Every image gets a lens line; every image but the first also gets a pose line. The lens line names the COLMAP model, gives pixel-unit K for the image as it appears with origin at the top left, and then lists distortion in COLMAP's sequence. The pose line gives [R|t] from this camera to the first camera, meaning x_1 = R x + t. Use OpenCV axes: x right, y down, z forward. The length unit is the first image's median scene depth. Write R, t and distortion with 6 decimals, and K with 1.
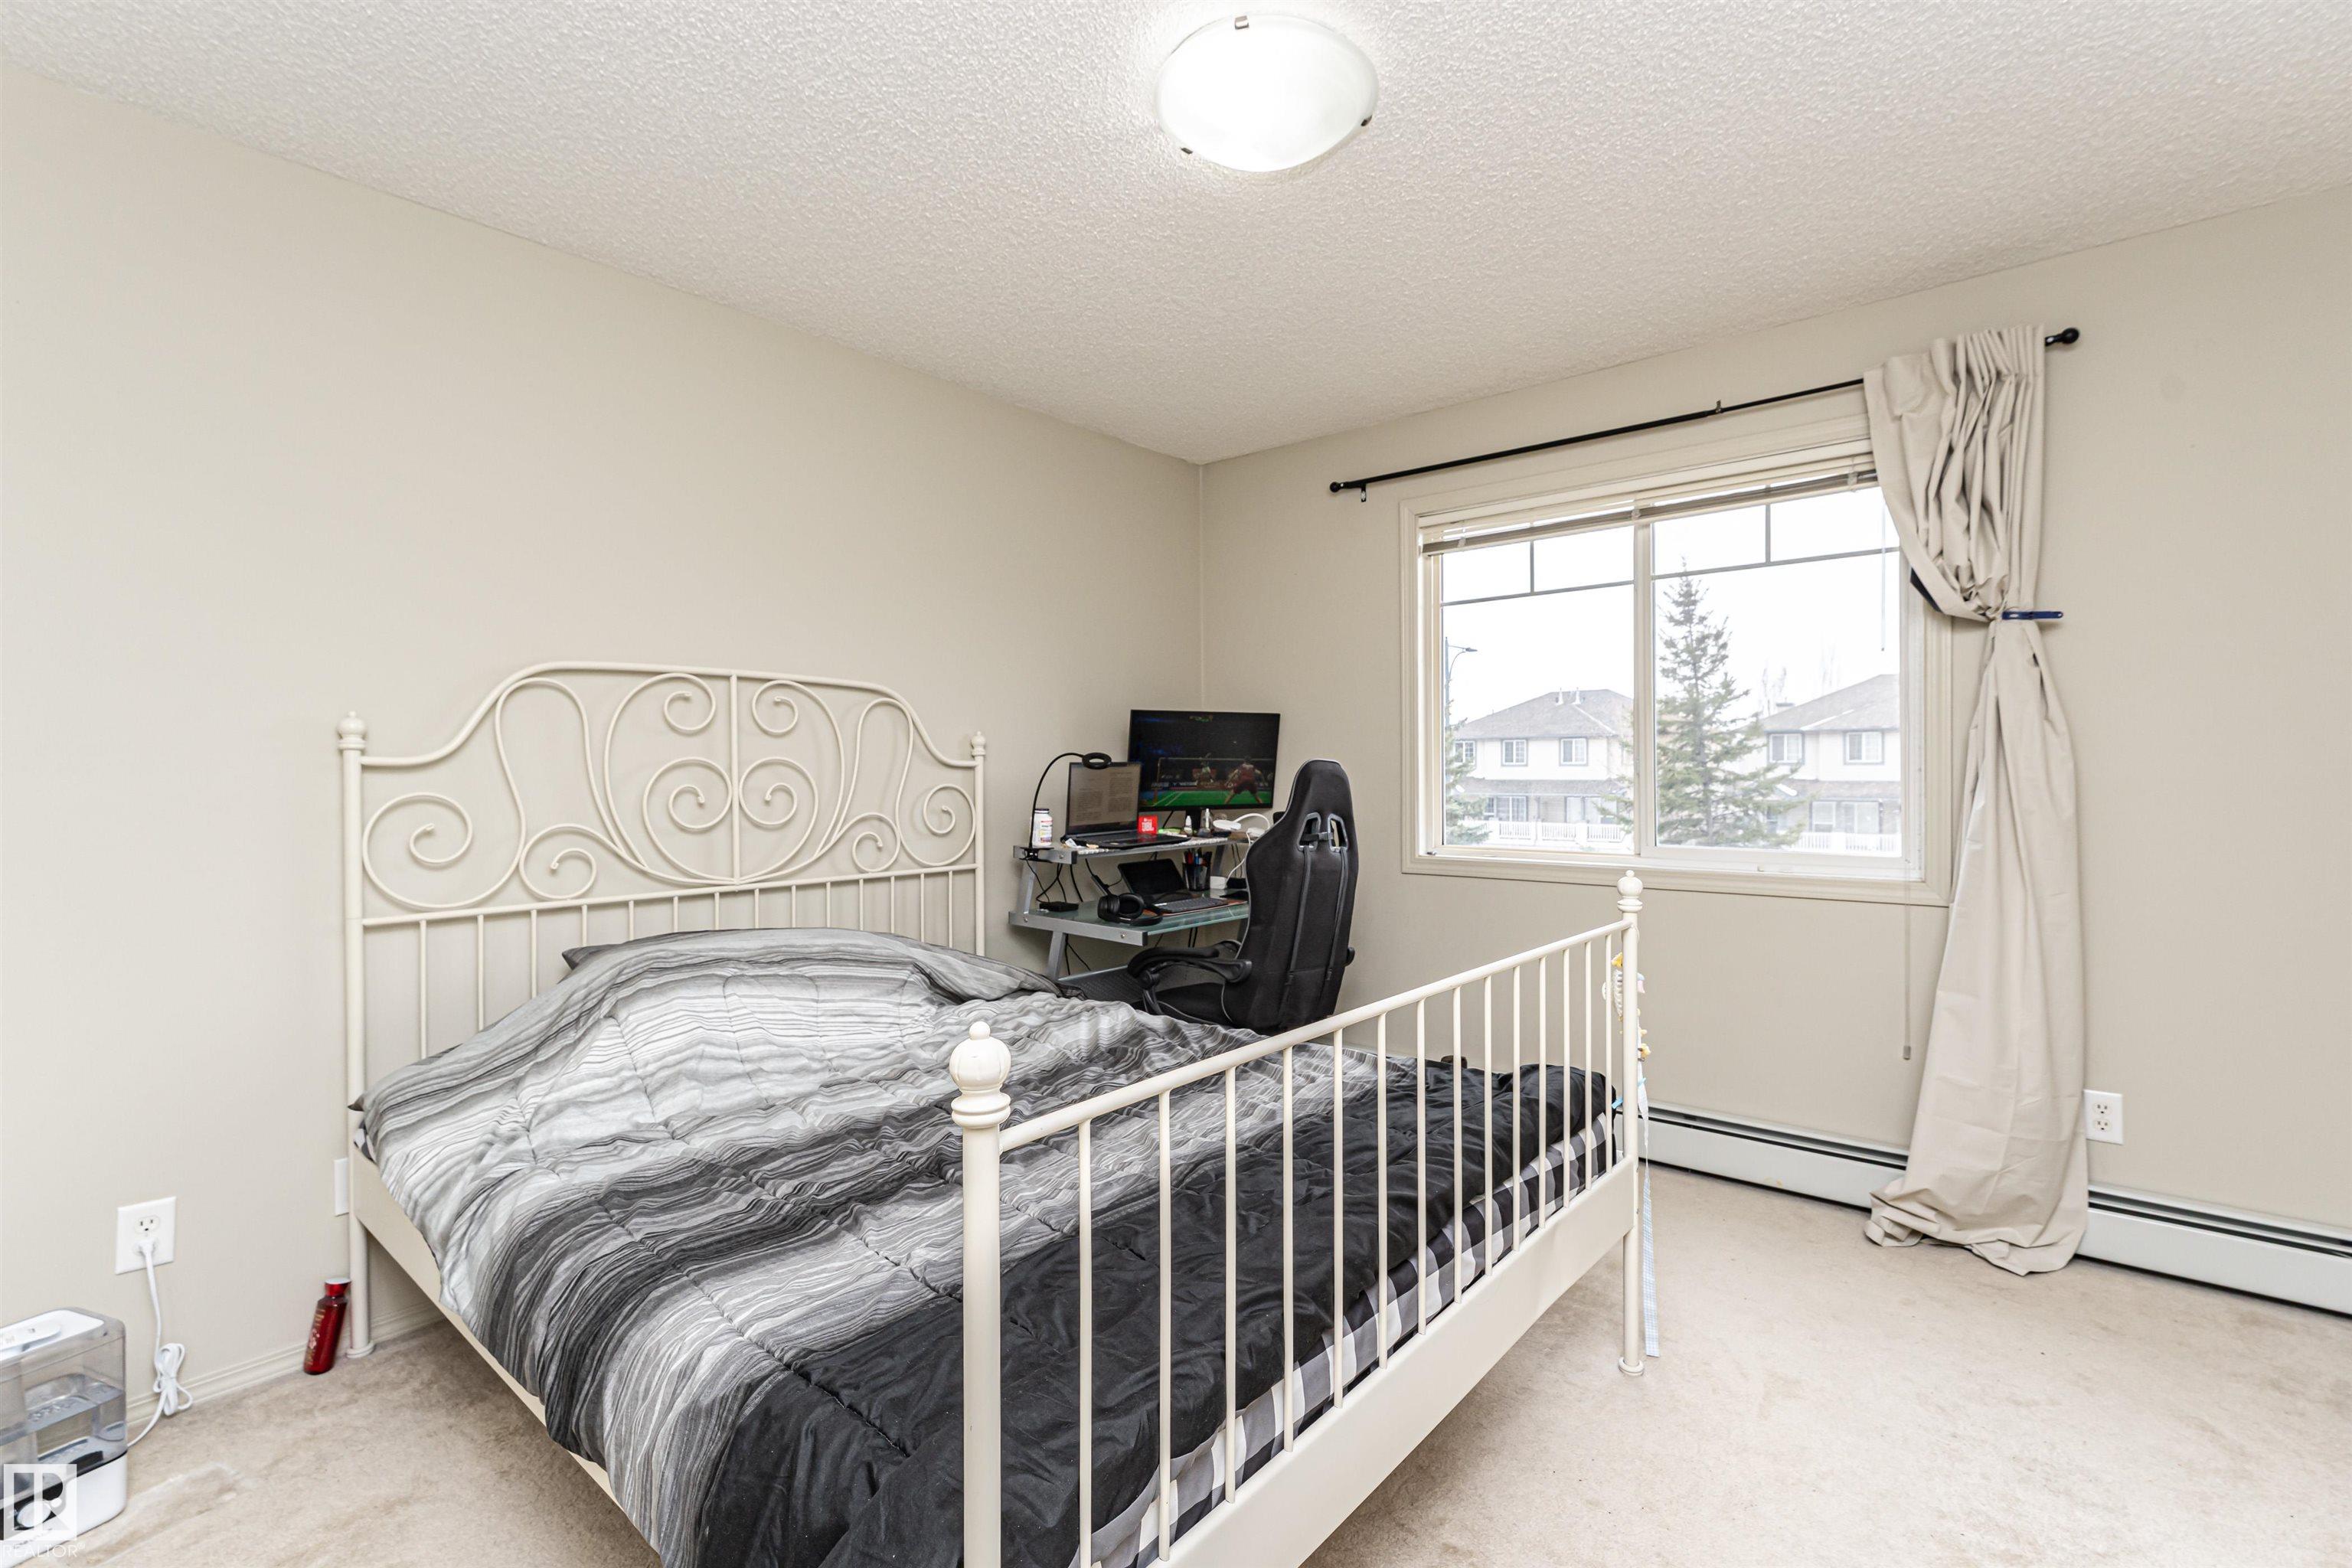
lens RADIAL K [[1081.0, 0, 1176.0], [0, 1081.0, 784.0], [0, 0, 1]] dist [-0.000145, -0.000228]
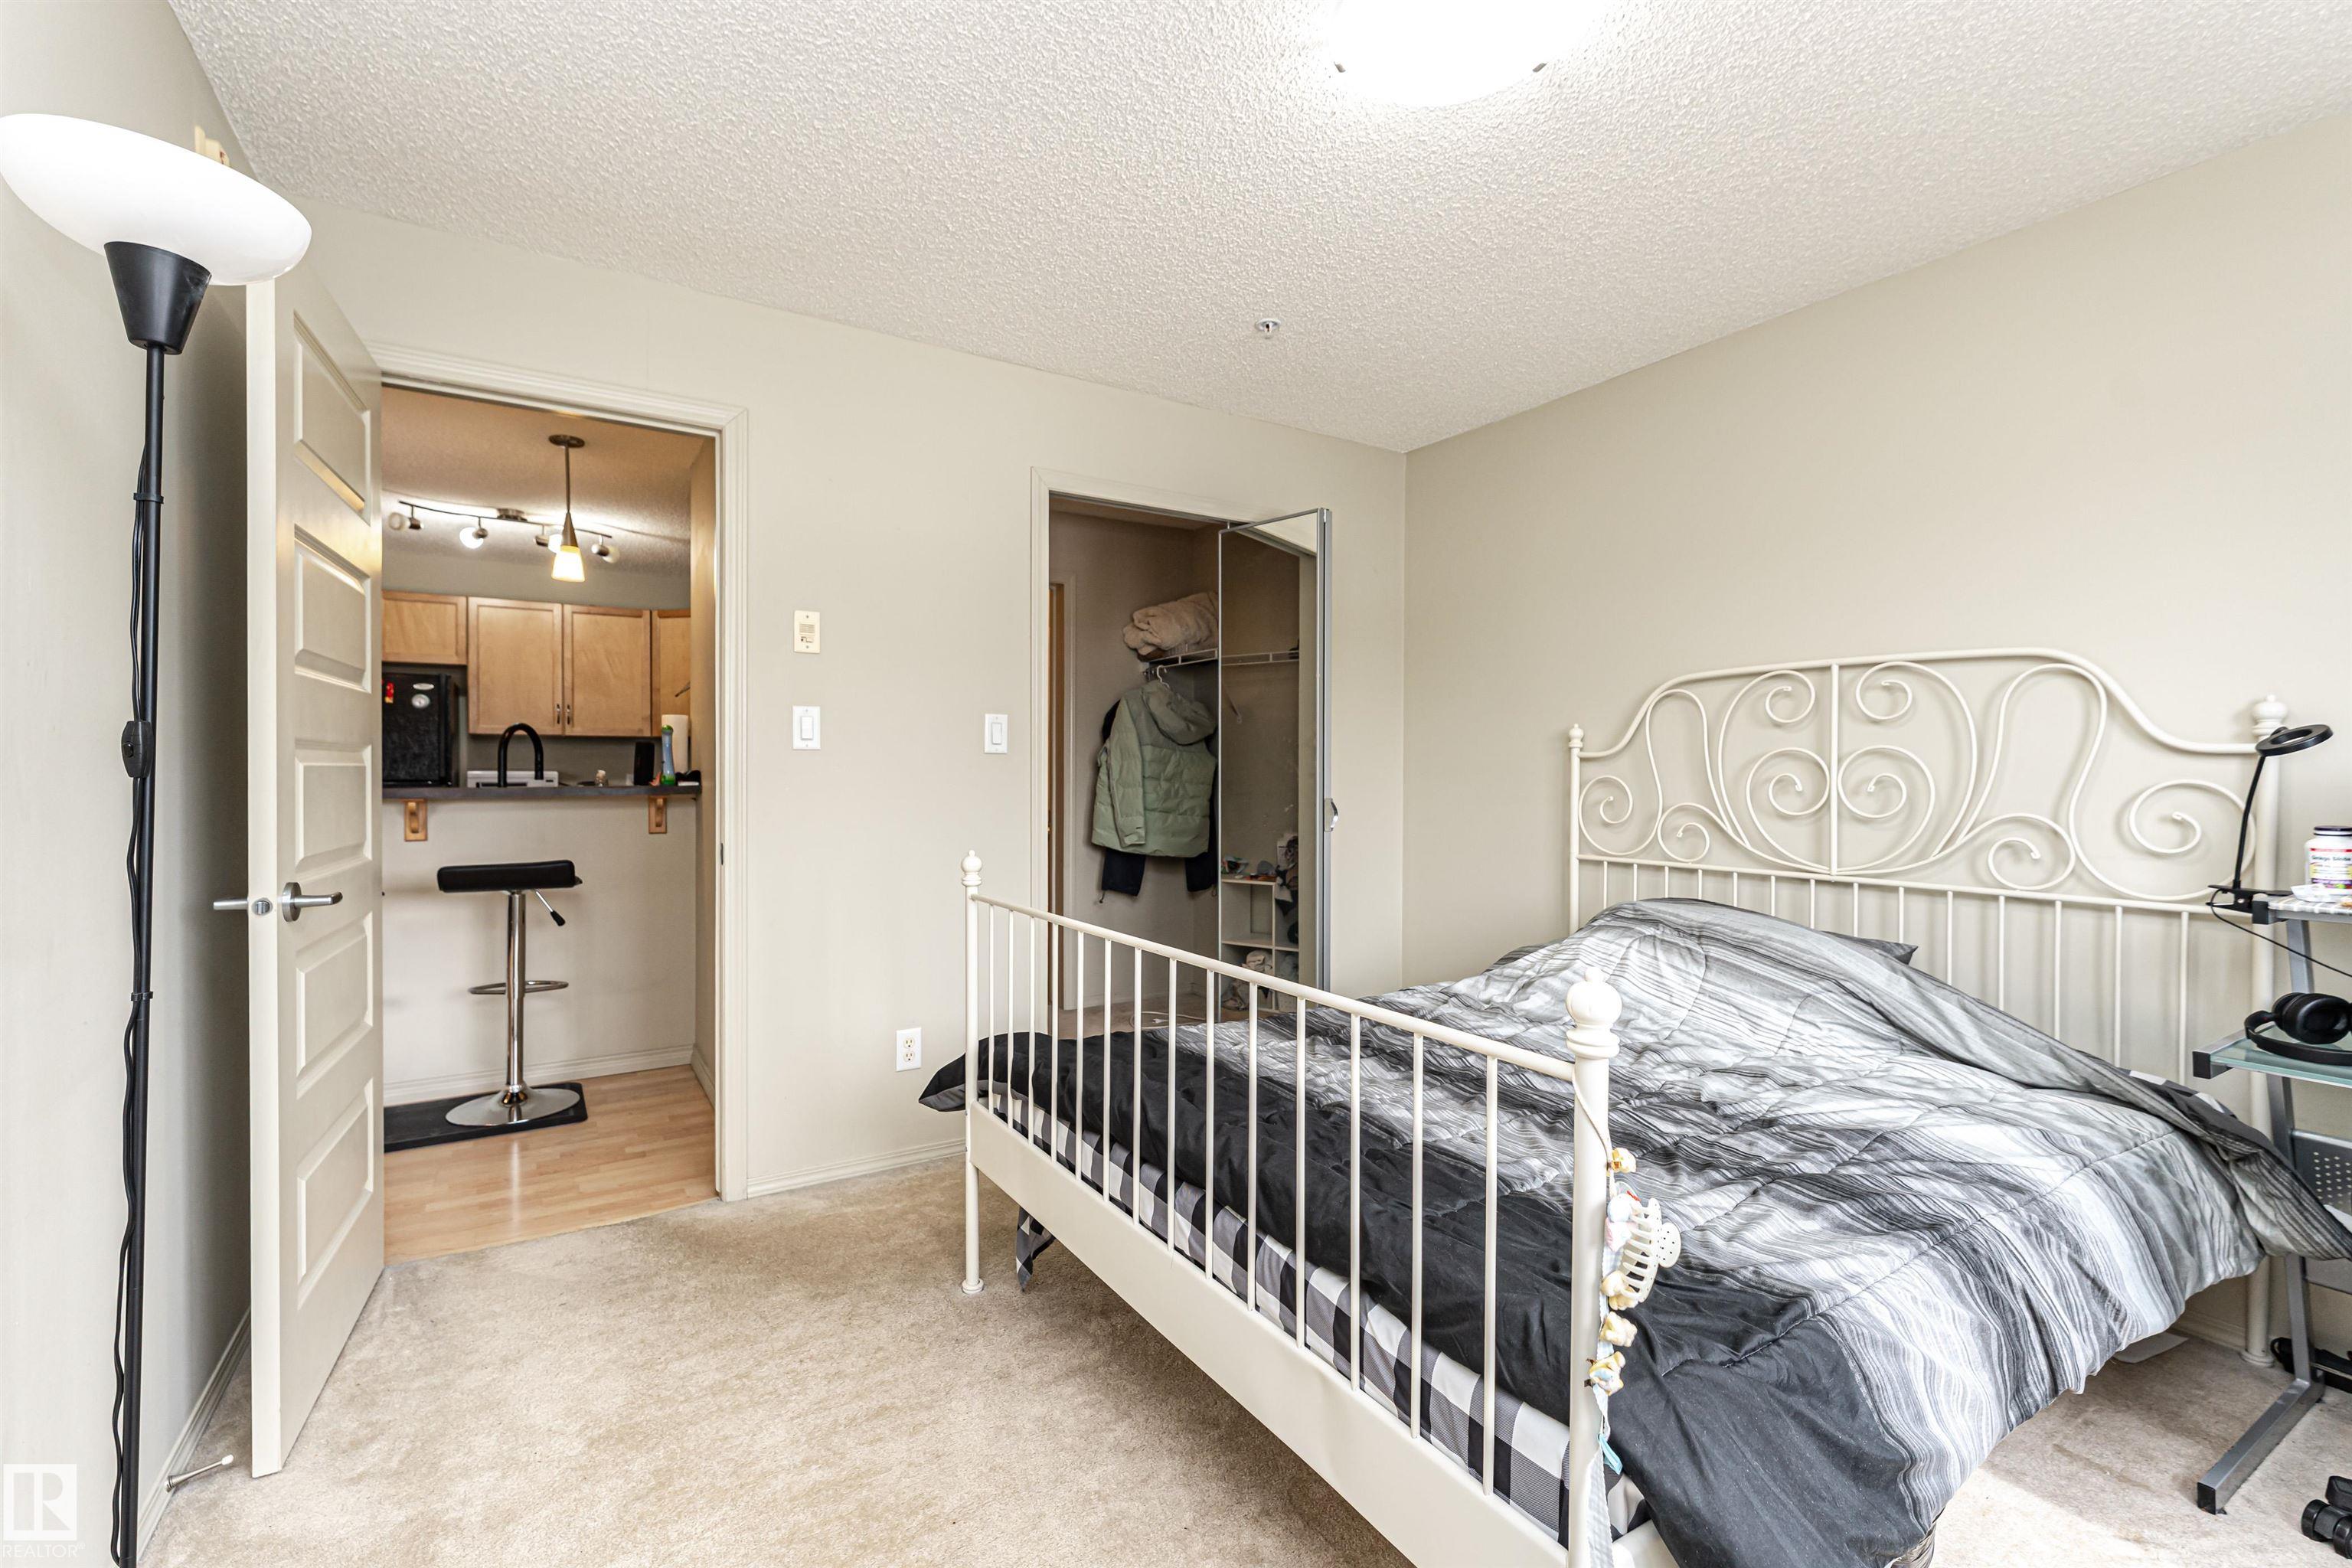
lens RADIAL K [[969.2, 0, 1176.0], [0, 969.2, 784.0], [0, 0, 1]] dist [-0.000699, -0.000045]
pose [[-0.314883, 0.016955, -0.948979, 0.639454], [-0.015175, 0.999623, 0.022895, -0.002137], [0.949009, 0.021610, -0.314507, 0.713847]]
